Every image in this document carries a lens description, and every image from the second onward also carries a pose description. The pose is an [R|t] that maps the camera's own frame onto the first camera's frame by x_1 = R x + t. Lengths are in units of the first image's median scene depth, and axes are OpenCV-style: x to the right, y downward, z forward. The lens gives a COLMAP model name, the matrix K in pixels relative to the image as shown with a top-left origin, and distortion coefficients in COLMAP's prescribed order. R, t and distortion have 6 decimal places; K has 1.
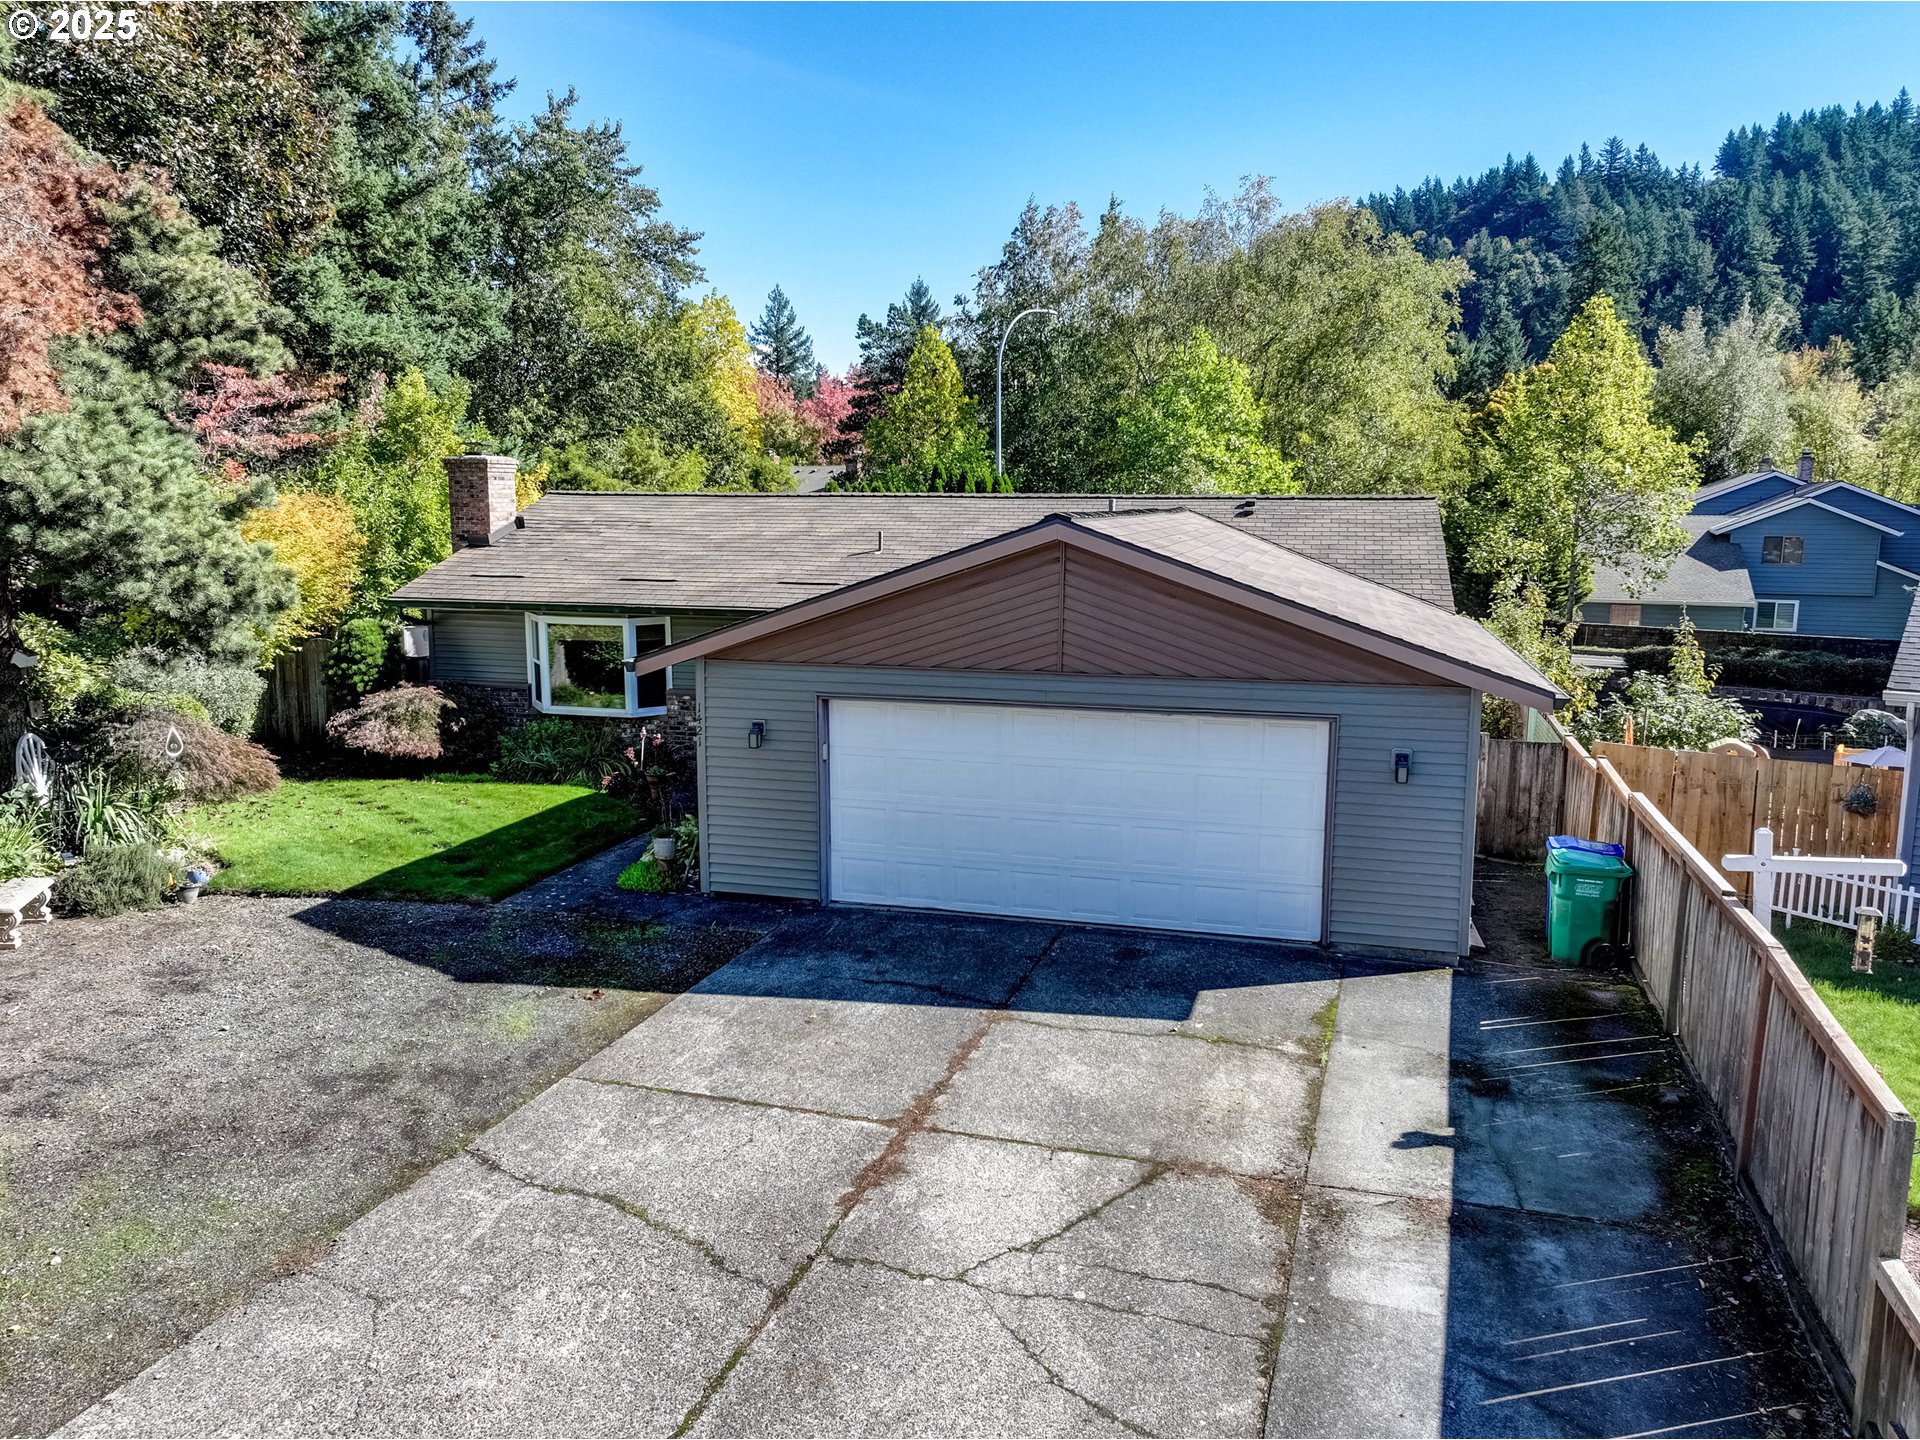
lens RADIAL K [[1509.3, 0, 960.0], [0, 1509.3, 720.0], [0, 0, 1]] dist [0.009893, 0.008846]
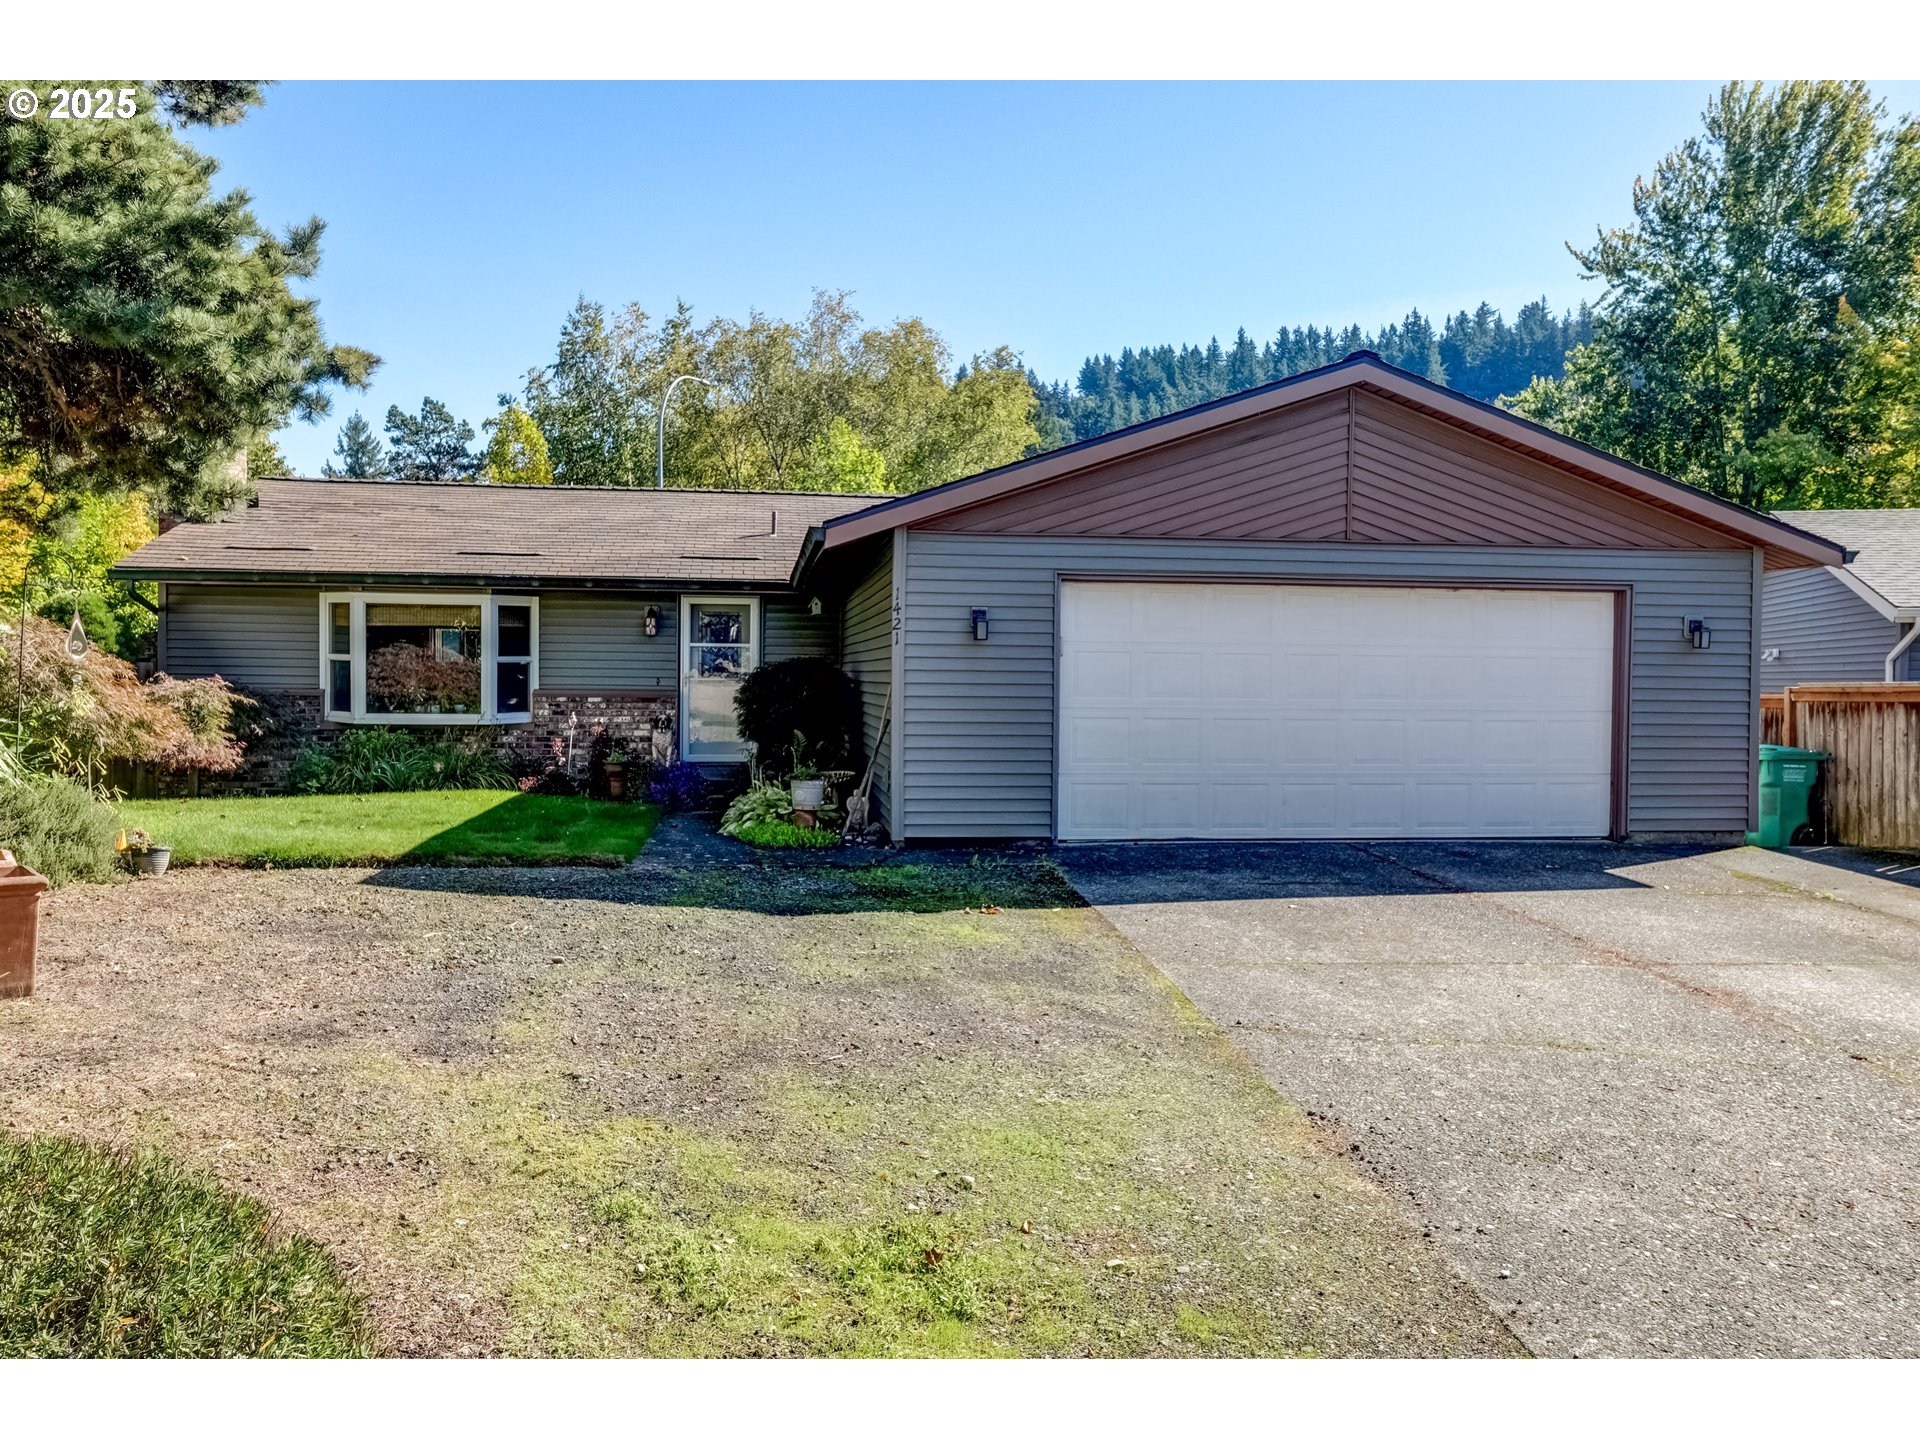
lens RADIAL K [[1509.3, 0, 960.0], [0, 1509.3, 720.0], [0, 0, 1]] dist [0.009893, 0.008846]
pose [[0.906157, -0.004254, 0.422921, -0.323746], [0.062561, 0.990298, -0.124083, 0.105627], [-0.418290, 0.138897, 0.897631, 0.207696]]
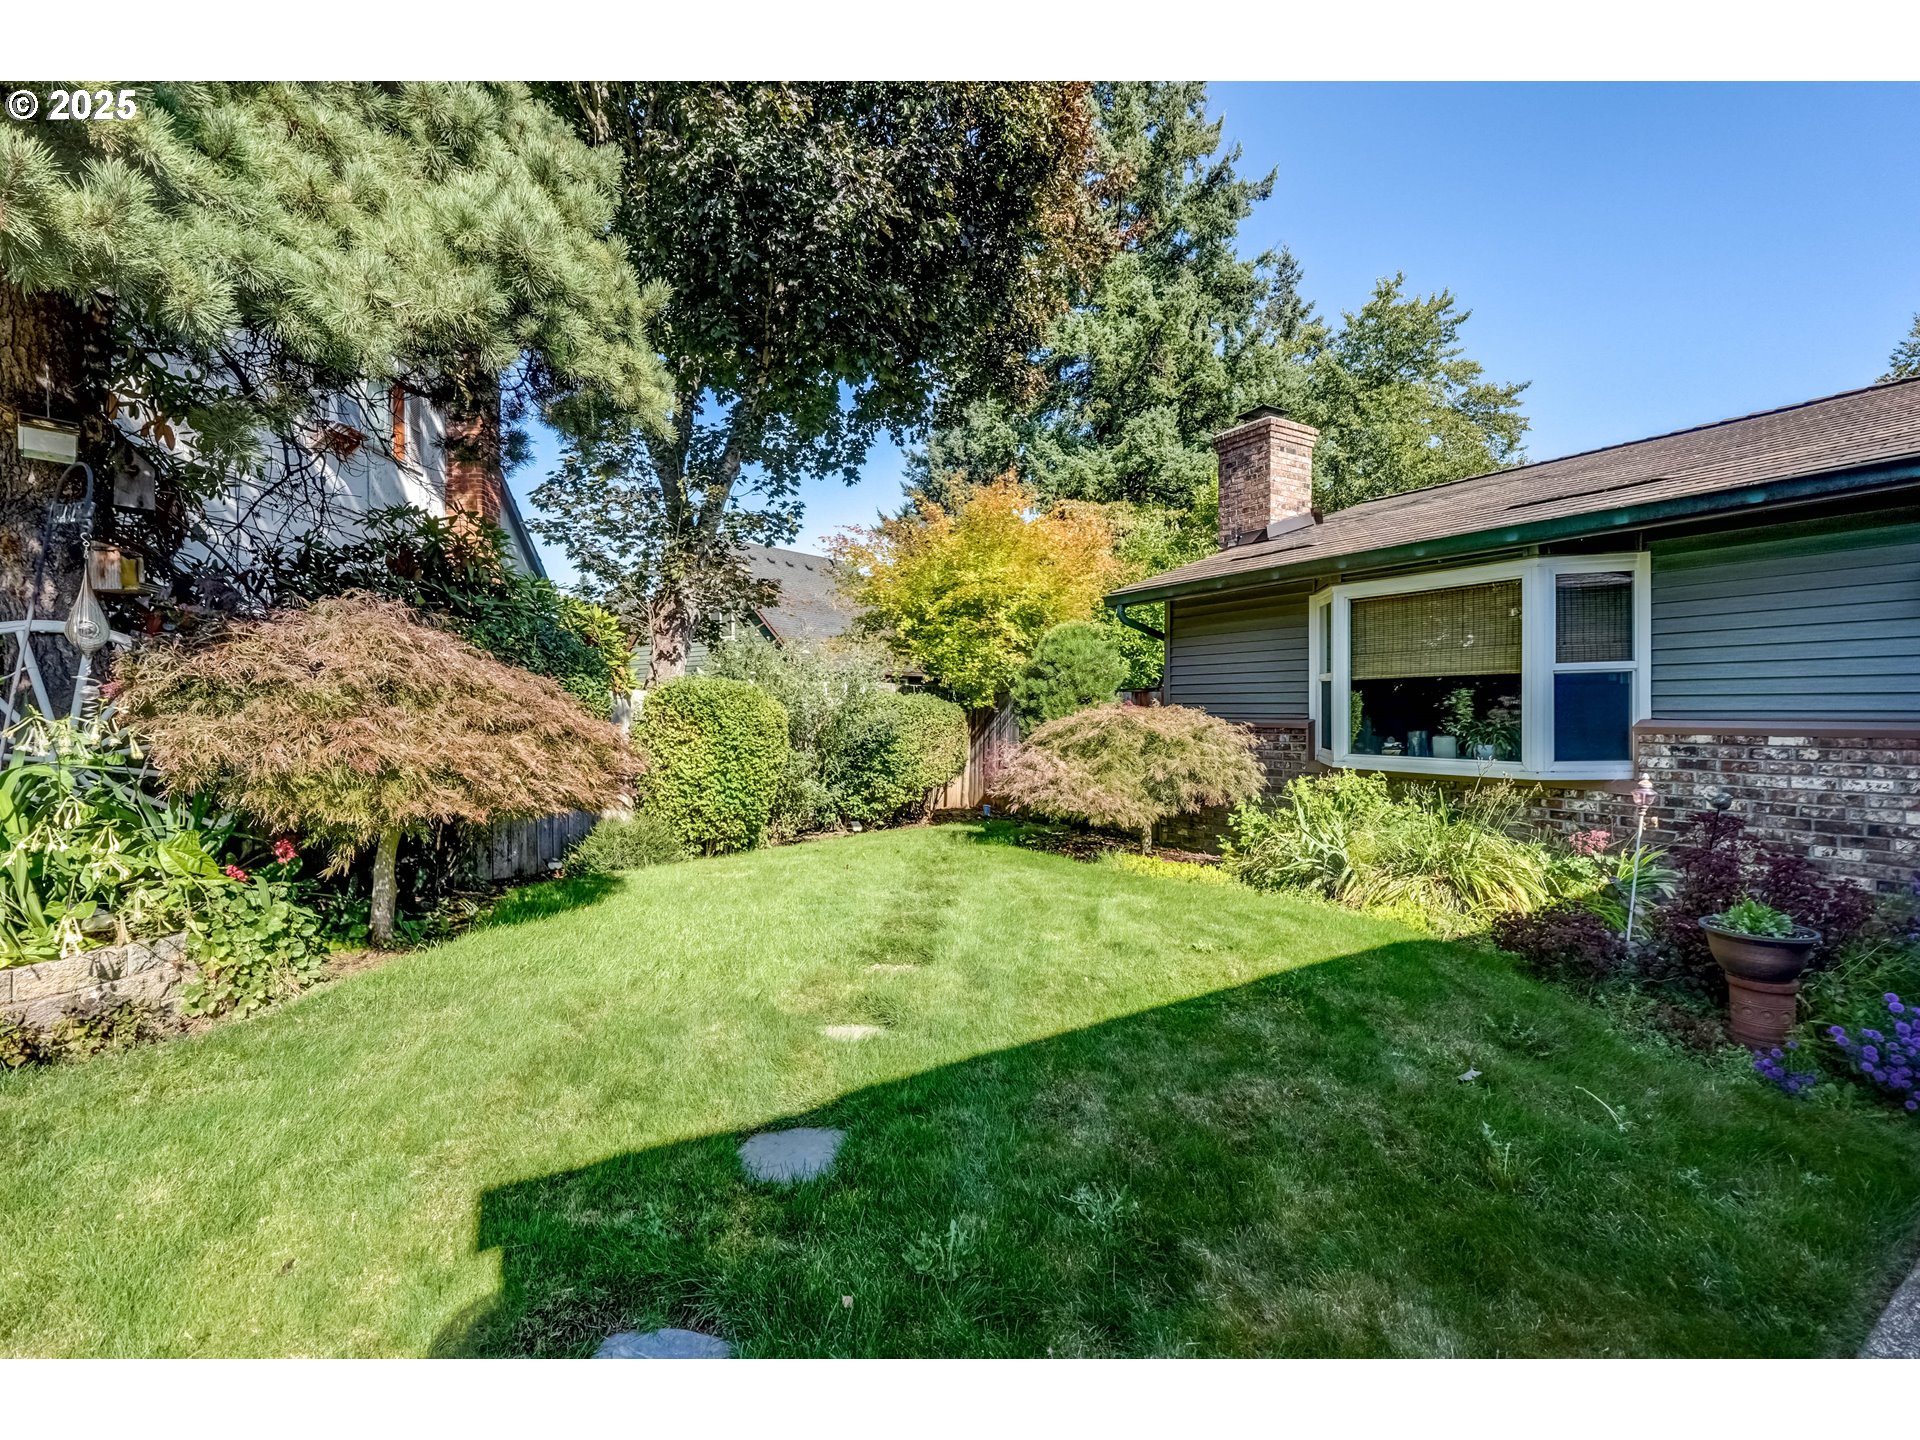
lens RADIAL K [[808.9, 0, 960.0], [0, 808.9, 720.0], [0, 0, 1]] dist [0.001469, 0.000297]
pose [[0.755941, 0.006292, -0.654609, -0.188411], [-0.114085, 0.985918, -0.122269, 0.029923], [0.644622, 0.167109, 0.746014, 0.698962]]
